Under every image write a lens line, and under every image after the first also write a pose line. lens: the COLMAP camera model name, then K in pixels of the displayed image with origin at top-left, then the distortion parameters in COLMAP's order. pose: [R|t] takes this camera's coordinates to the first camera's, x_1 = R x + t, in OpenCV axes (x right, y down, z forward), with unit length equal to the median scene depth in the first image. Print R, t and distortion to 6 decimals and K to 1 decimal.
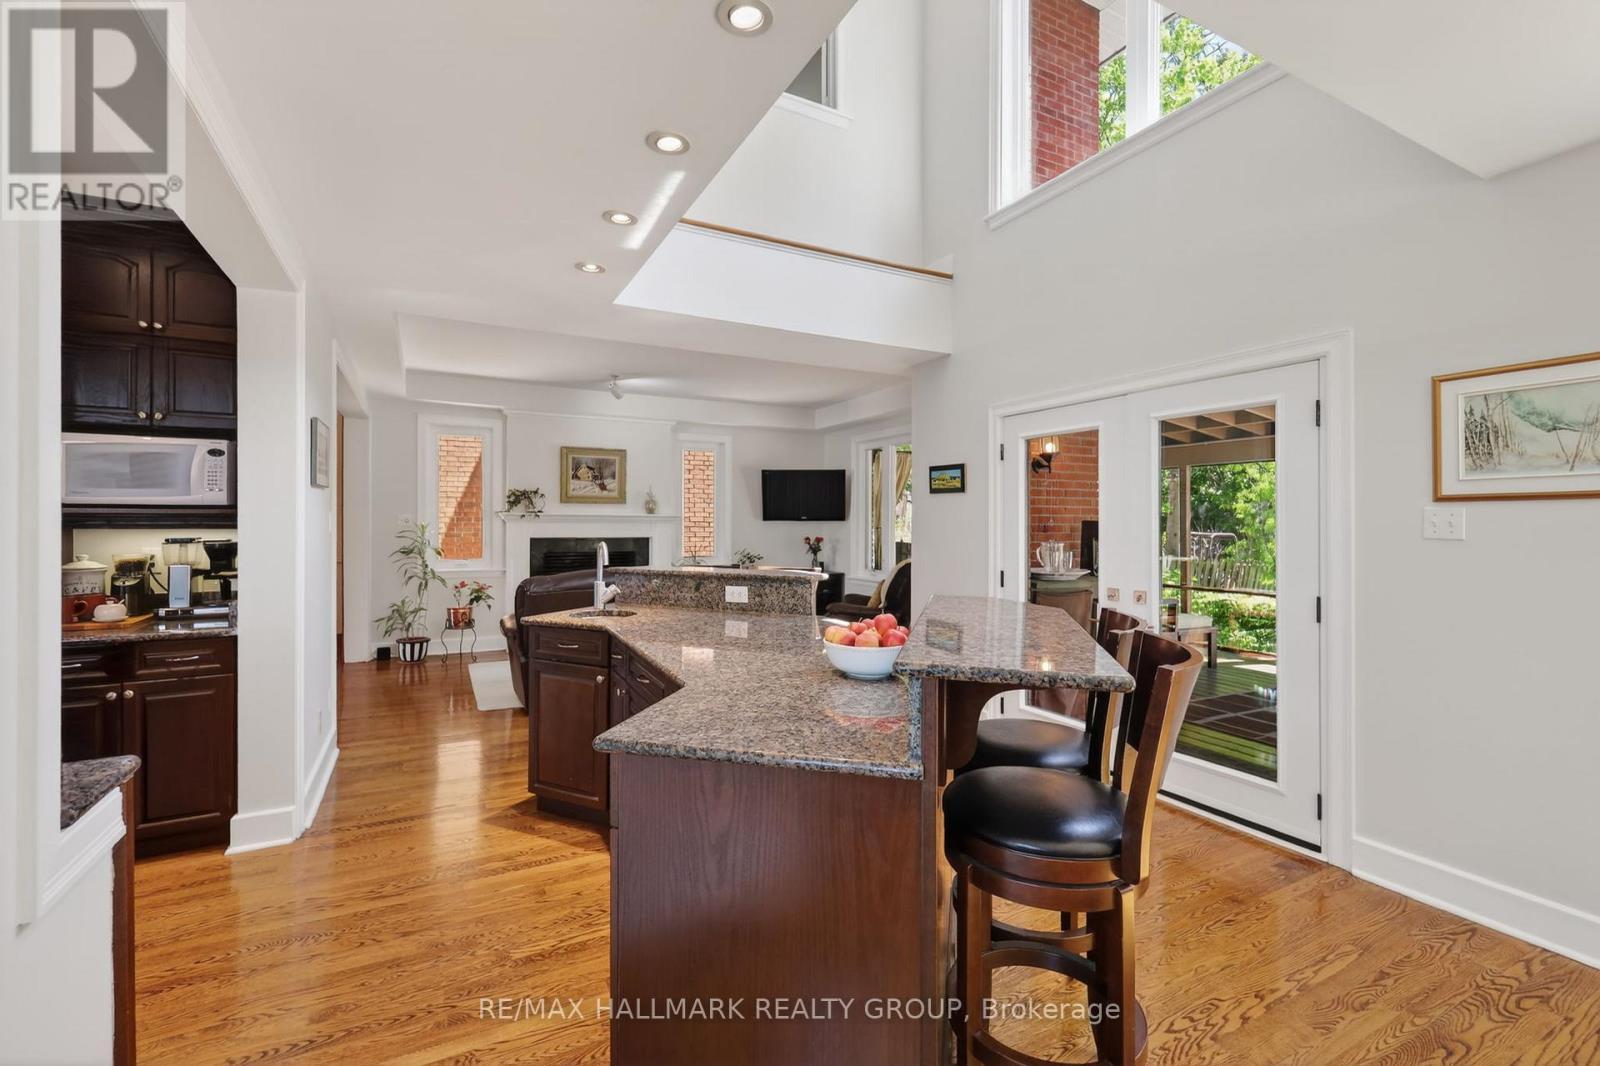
lens RADIAL K [[696.4, 0, 806.6], [0, 696.4, 523.0], [0, 0, 1]] dist [0.003074, -0.000848]
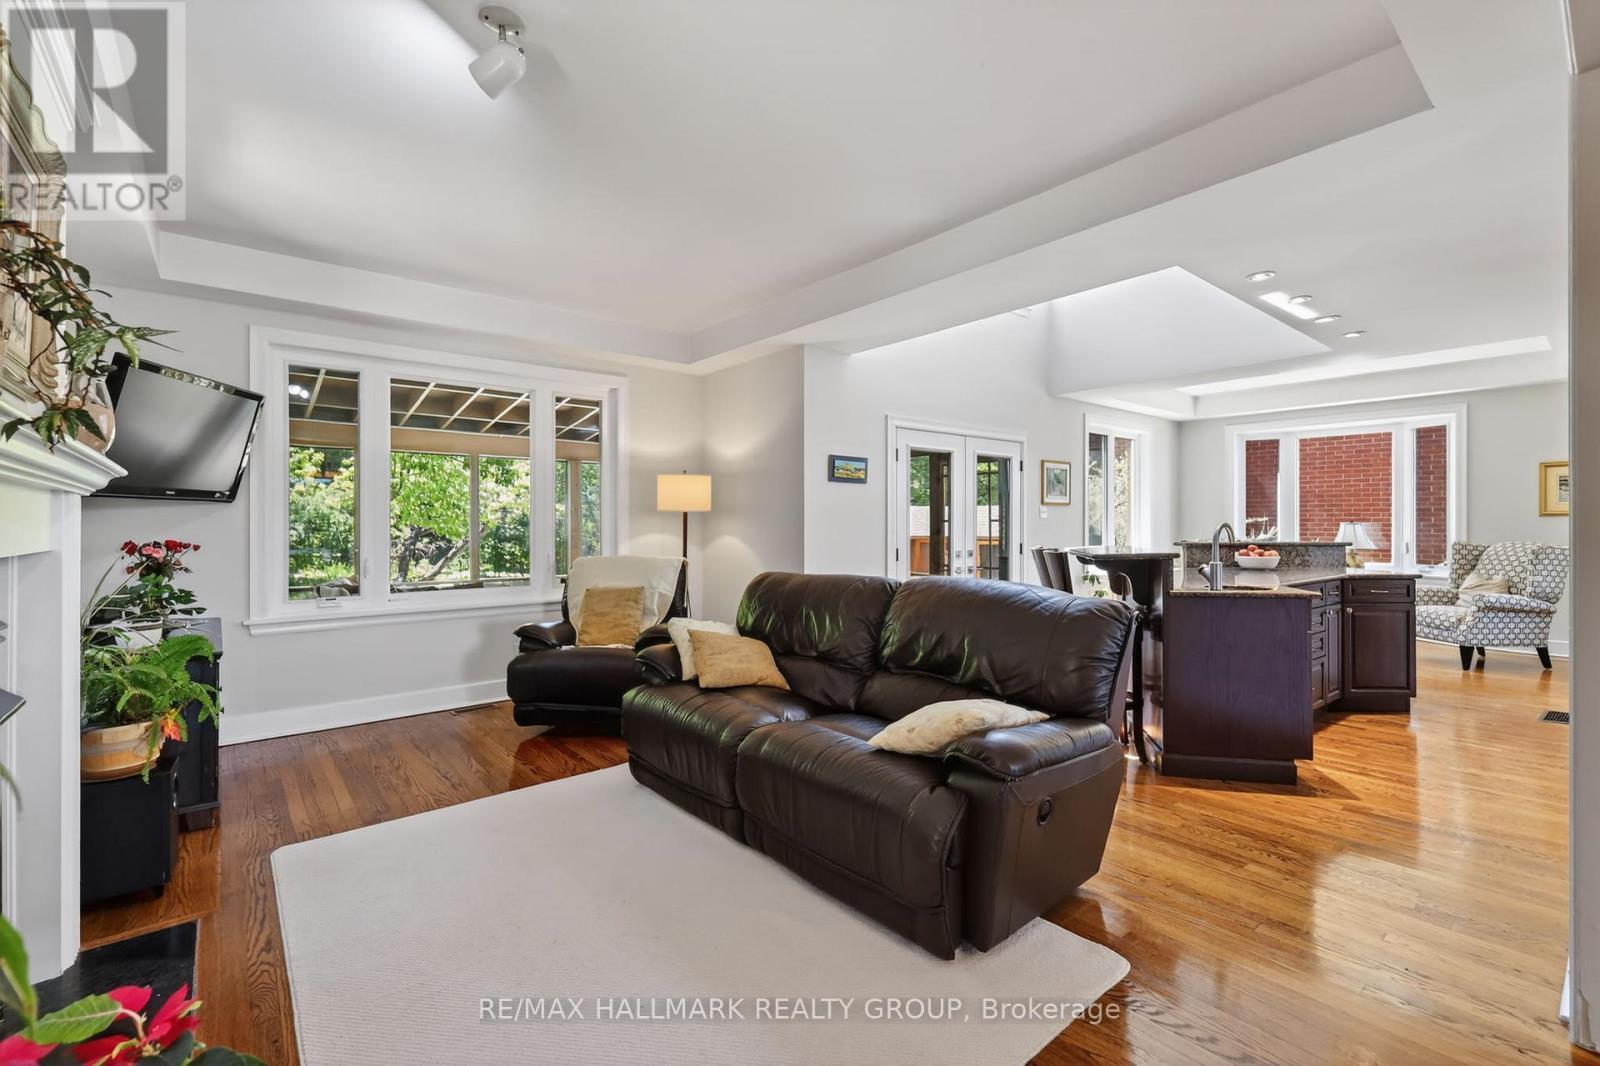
lens RADIAL K [[696.4, 0, 797.3], [0, 696.4, 520.7], [0, 0, 1]] dist [0.003074, -0.000848]
pose [[-0.194669, -0.000219, 0.980869, -0.599017], [0.001527, 0.999999, 0.000527, 0.011178], [-0.980868, 0.001601, -0.194669, 0.919872]]
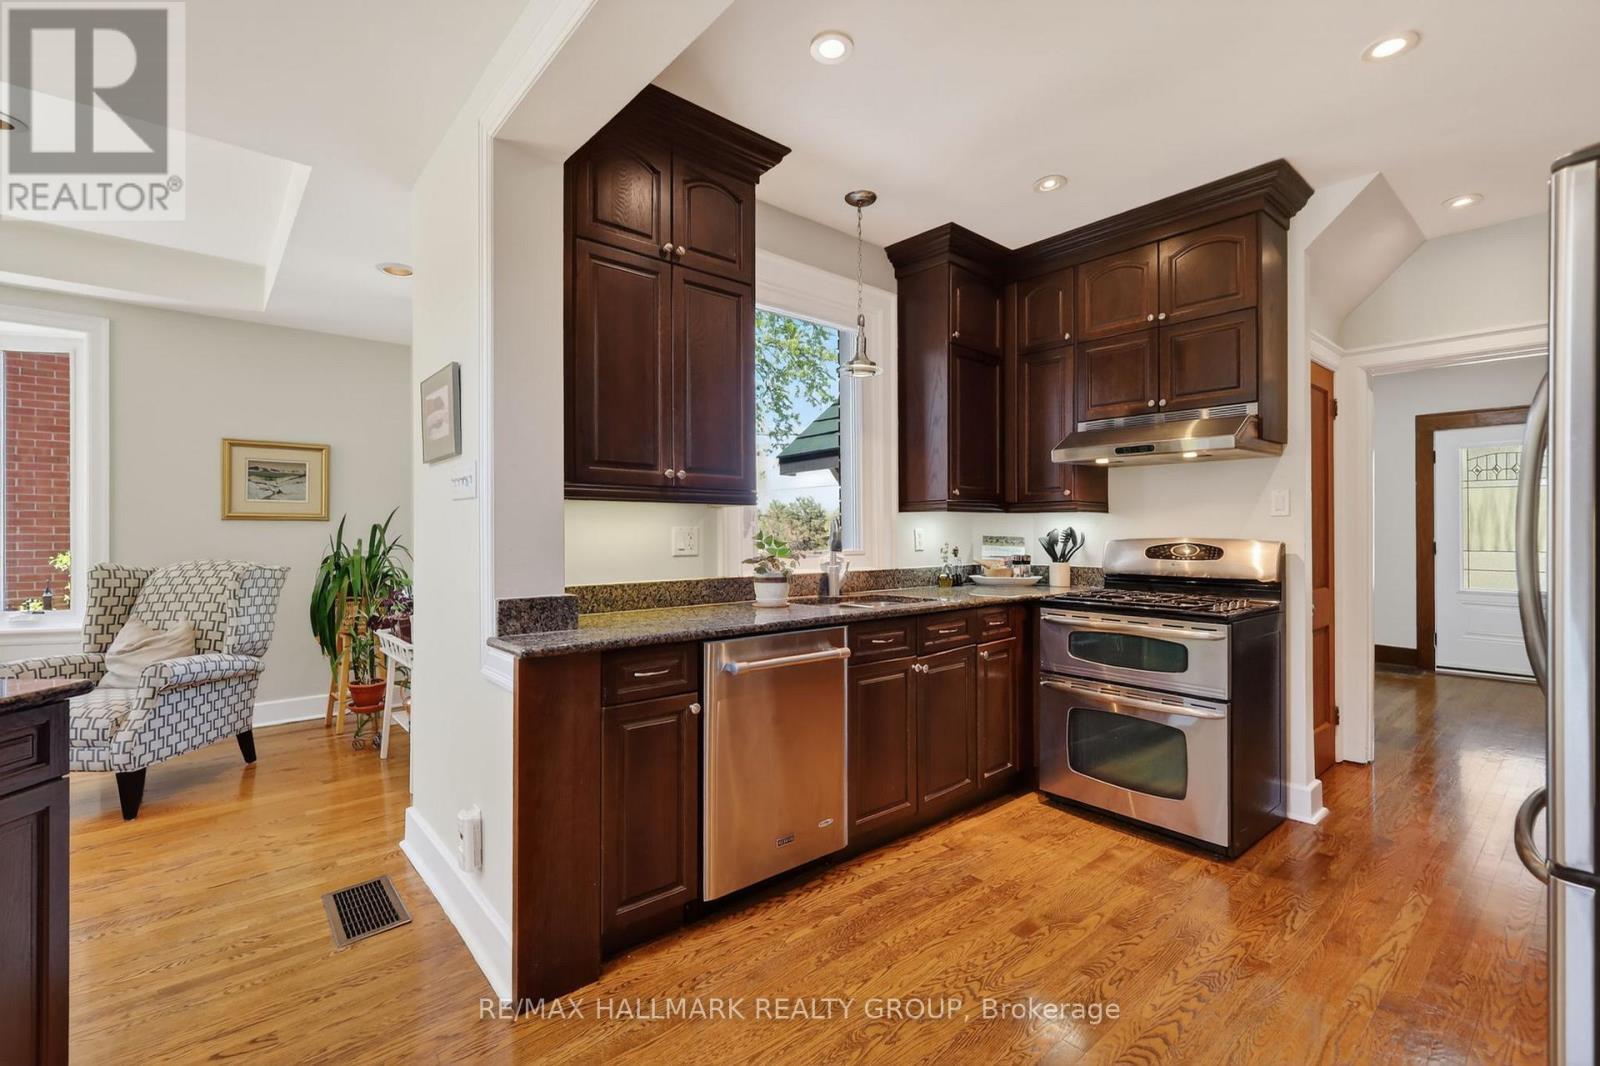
lens RADIAL K [[696.4, 0, 802.7], [0, 696.4, 530.9], [0, 0, 1]] dist [0.003074, -0.000848]
pose [[-0.974741, -0.001461, -0.223332, -0.227062], [-0.000417, 0.999989, -0.004722, 0.019982], [0.223336, -0.004510, -0.974731, 0.461550]]
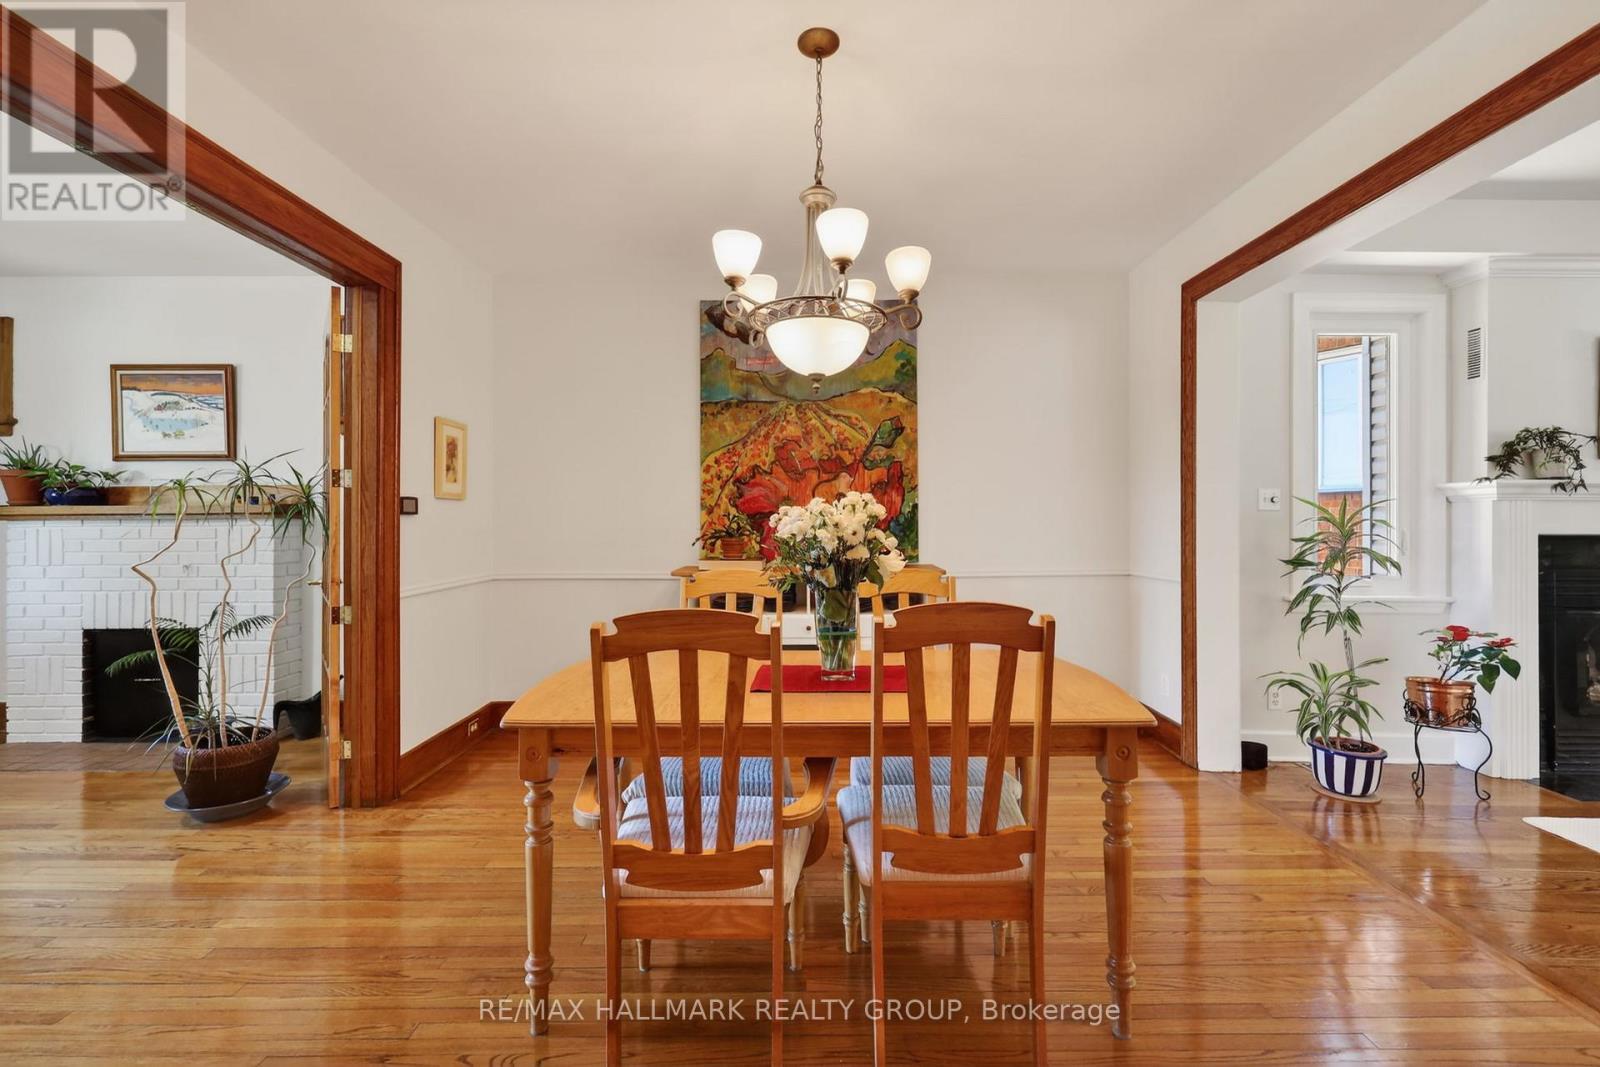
lens RADIAL K [[696.4, 0, 797.6], [0, 696.4, 517.2], [0, 0, 1]] dist [0.003074, -0.000848]
pose [[0.879817, -0.009642, -0.475214, -0.652957], [0.001868, 0.999857, -0.016829, 0.017488], [0.475308, 0.013919, 0.879709, 0.383569]]
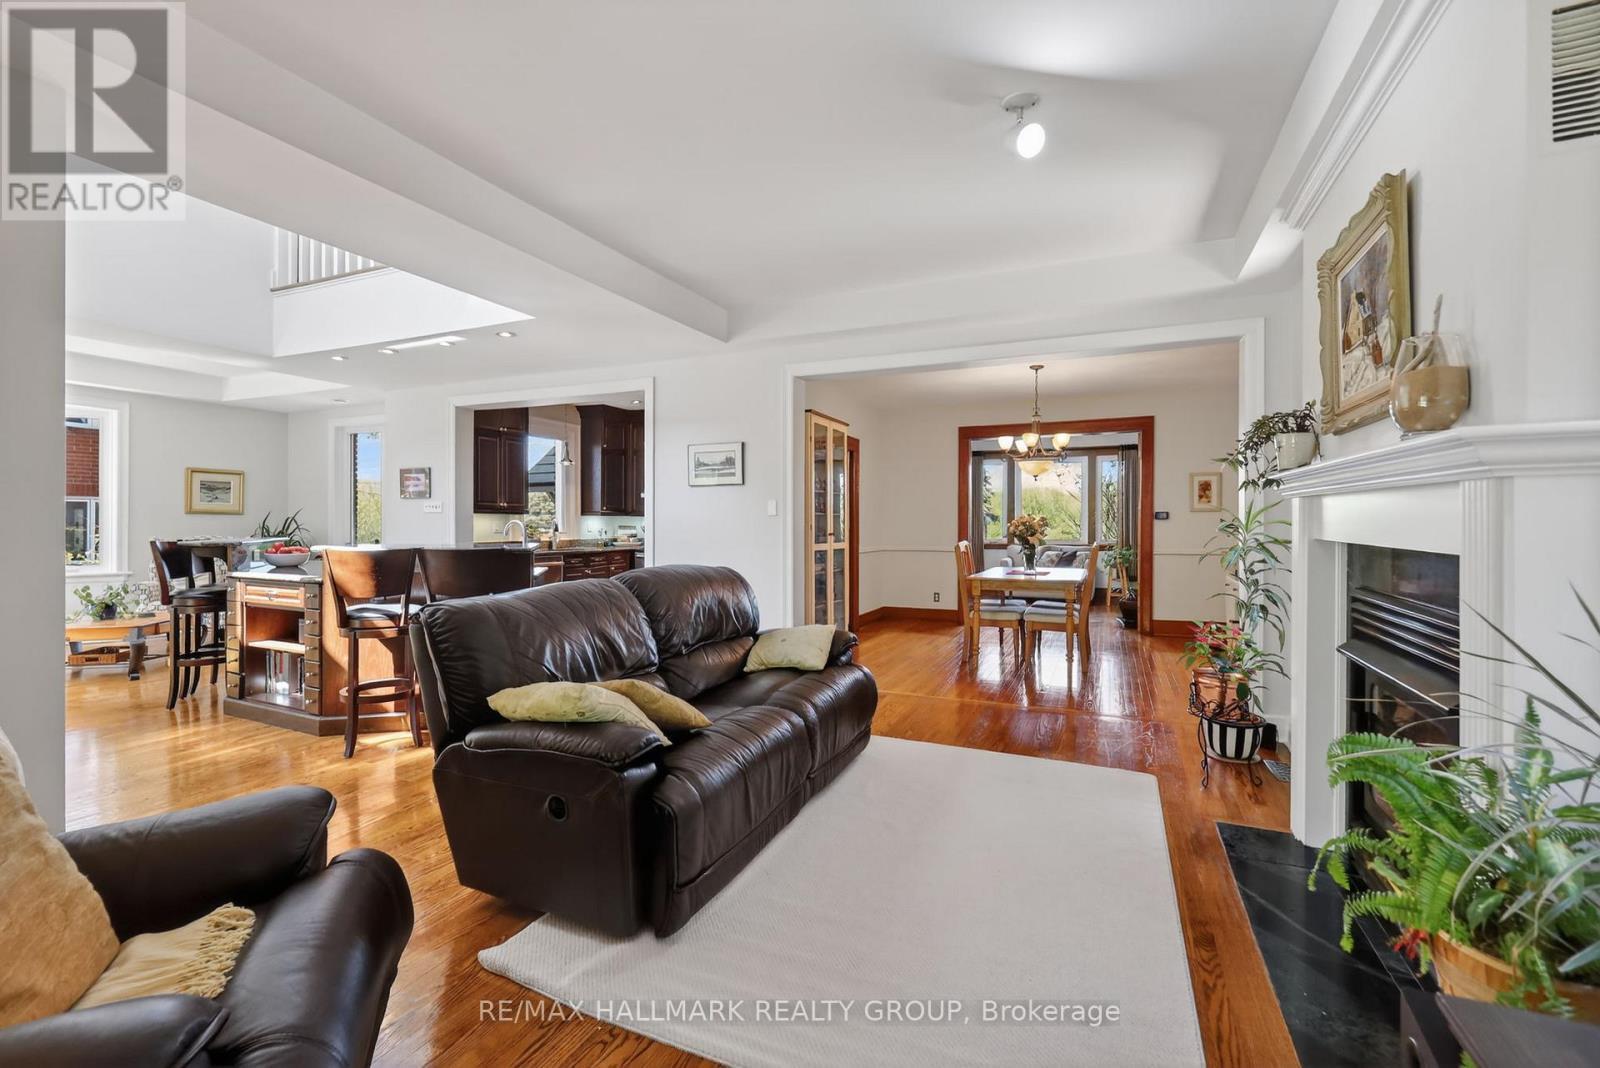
lens RADIAL K [[696.4, 0, 794.4], [0, 696.4, 518.9], [0, 0, 1]] dist [0.003074, -0.000848]
pose [[-0.792982, -0.010101, -0.609162, 0.047544], [-0.007574, 0.999949, -0.006721, 0.015356], [0.609198, -0.000715, -0.793018, 1.203707]]
